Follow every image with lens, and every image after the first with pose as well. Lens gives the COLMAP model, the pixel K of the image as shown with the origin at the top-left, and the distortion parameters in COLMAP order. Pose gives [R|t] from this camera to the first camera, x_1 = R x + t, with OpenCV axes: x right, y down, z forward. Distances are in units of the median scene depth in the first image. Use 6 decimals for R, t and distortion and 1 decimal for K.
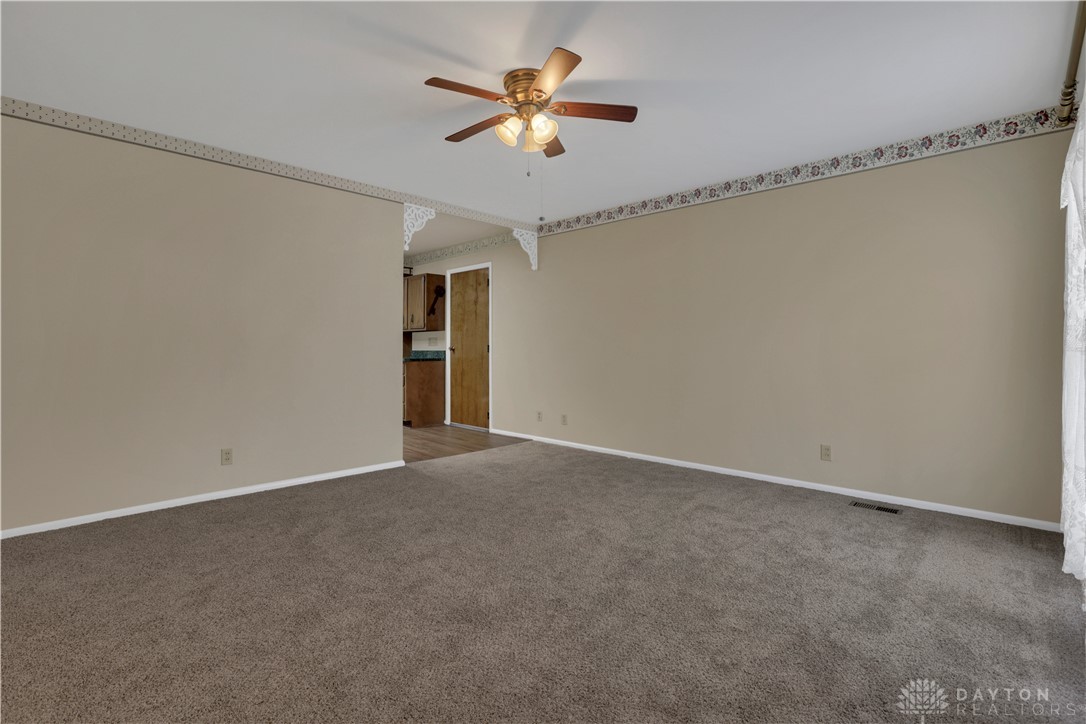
lens RADIAL K [[501.4, 0, 540.3], [0, 501.4, 361.1], [0, 0, 1]] dist [-0.016579, 0.000912]
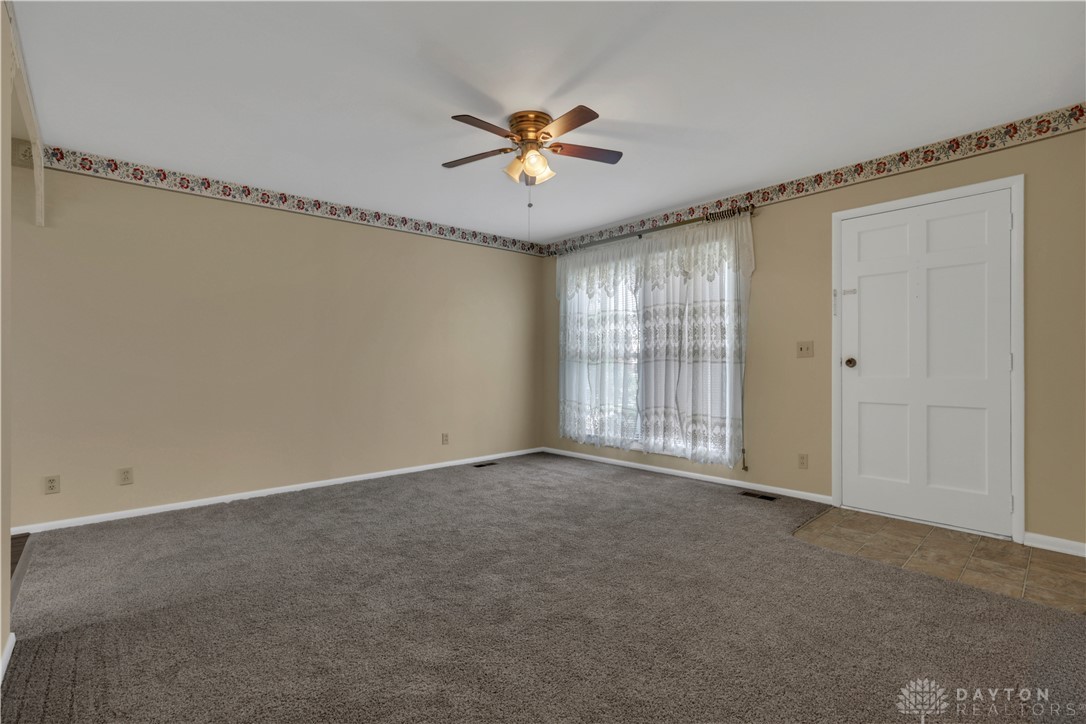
lens RADIAL K [[501.4, 0, 545.7], [0, 501.4, 358.6], [0, 0, 1]] dist [-0.016579, 0.000912]
pose [[0.073976, 0.002024, 0.997258, -0.975463], [0.023799, 0.999710, -0.003794, -0.038173], [-0.996976, 0.024014, 0.073906, 0.719091]]
